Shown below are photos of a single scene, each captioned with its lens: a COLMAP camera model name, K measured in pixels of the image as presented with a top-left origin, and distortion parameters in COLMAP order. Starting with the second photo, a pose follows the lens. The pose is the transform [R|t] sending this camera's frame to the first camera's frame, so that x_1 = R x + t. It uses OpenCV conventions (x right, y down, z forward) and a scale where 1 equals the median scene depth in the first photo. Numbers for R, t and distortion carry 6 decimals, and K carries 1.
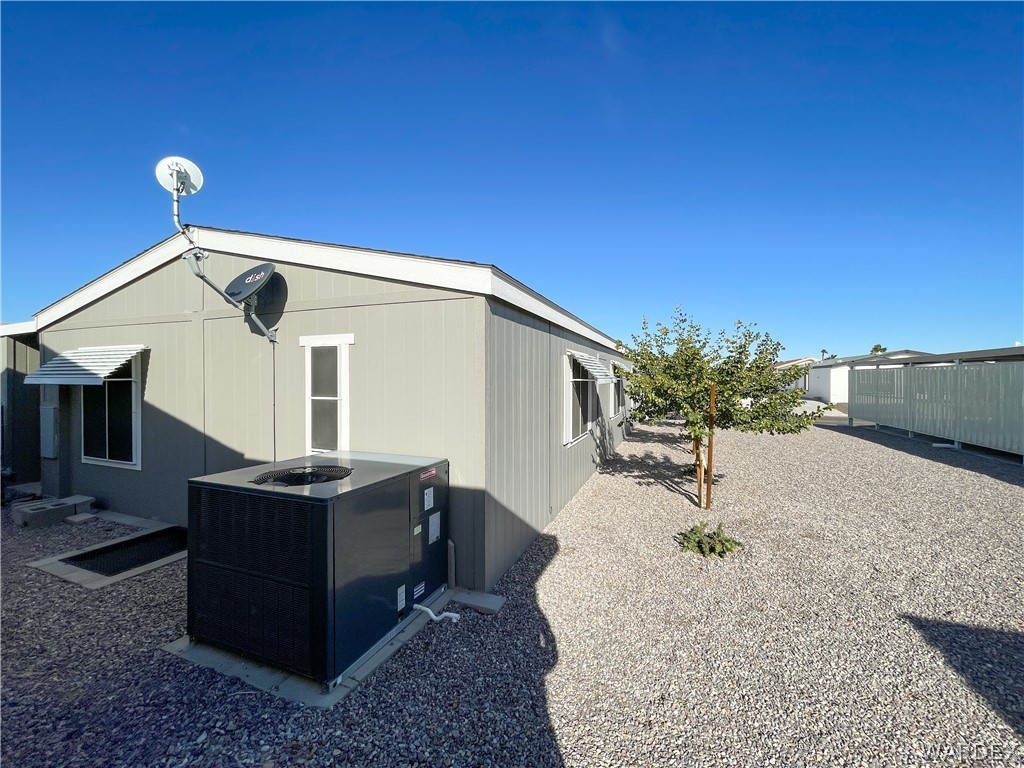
lens RADIAL K [[415.3, 0, 507.8], [0, 415.3, 381.0], [0, 0, 1]] dist [-0.001529, -0.000113]
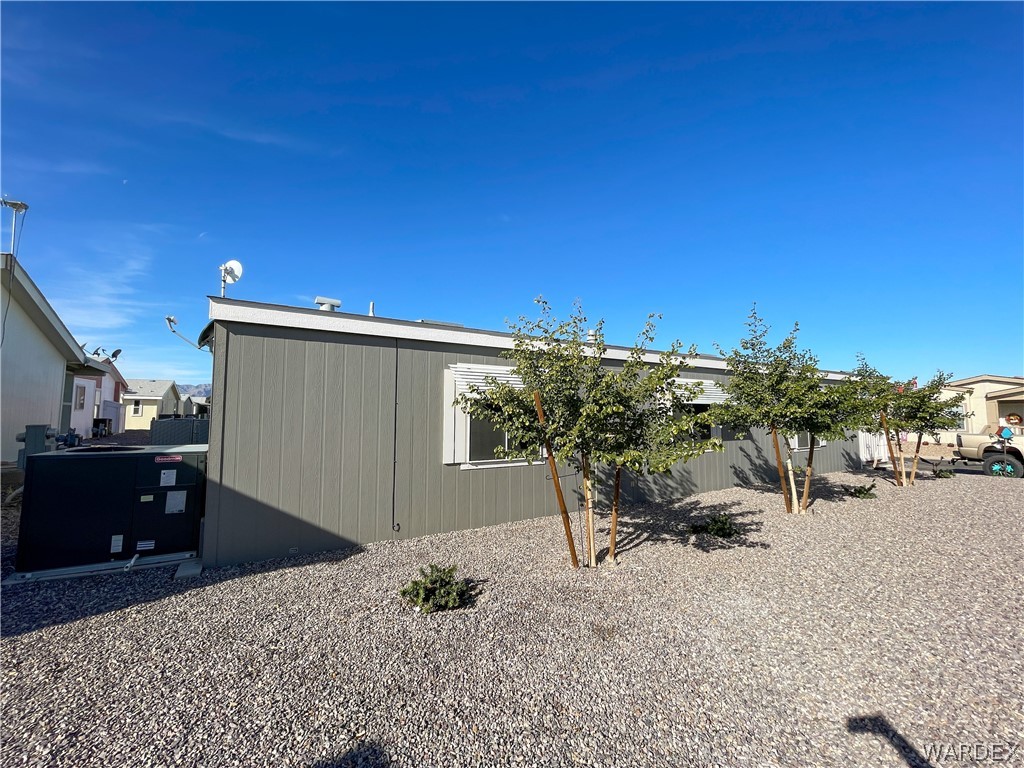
lens RADIAL K [[415.3, 0, 507.8], [0, 415.3, 381.0], [0, 0, 1]] dist [-0.001529, -0.000113]
pose [[0.815100, -0.029970, -0.578544, 1.414061], [-0.018077, 0.996859, -0.077108, 0.059257], [0.579038, 0.073309, 0.811998, 0.524655]]
